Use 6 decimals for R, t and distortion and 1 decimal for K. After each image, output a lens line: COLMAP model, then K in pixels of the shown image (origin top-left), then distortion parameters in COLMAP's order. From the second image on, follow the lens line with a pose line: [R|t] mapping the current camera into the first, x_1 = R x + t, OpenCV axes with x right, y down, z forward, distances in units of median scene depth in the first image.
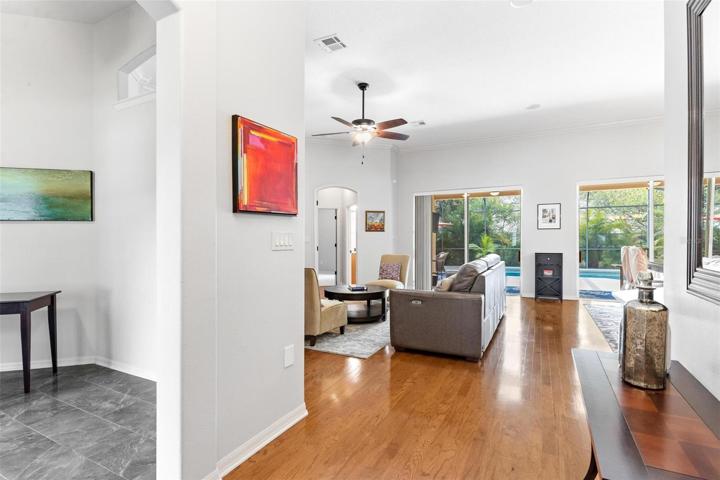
lens RADIAL K [[356.2, 0, 361.0], [0, 356.2, 247.1], [0, 0, 1]] dist [0.000903, 0.000190]
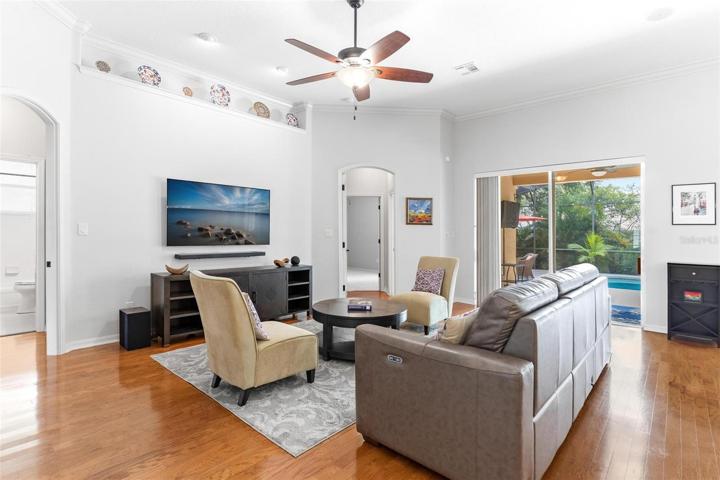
lens RADIAL K [[351.9, 0, 368.0], [0, 351.9, 224.8], [0, 0, 1]] dist [-0.003672, -0.000225]
pose [[0.967702, 0.015806, -0.251601, 0.134451], [-0.027780, 0.998640, -0.044112, -0.008328], [0.250562, 0.049677, 0.966825, 0.270752]]
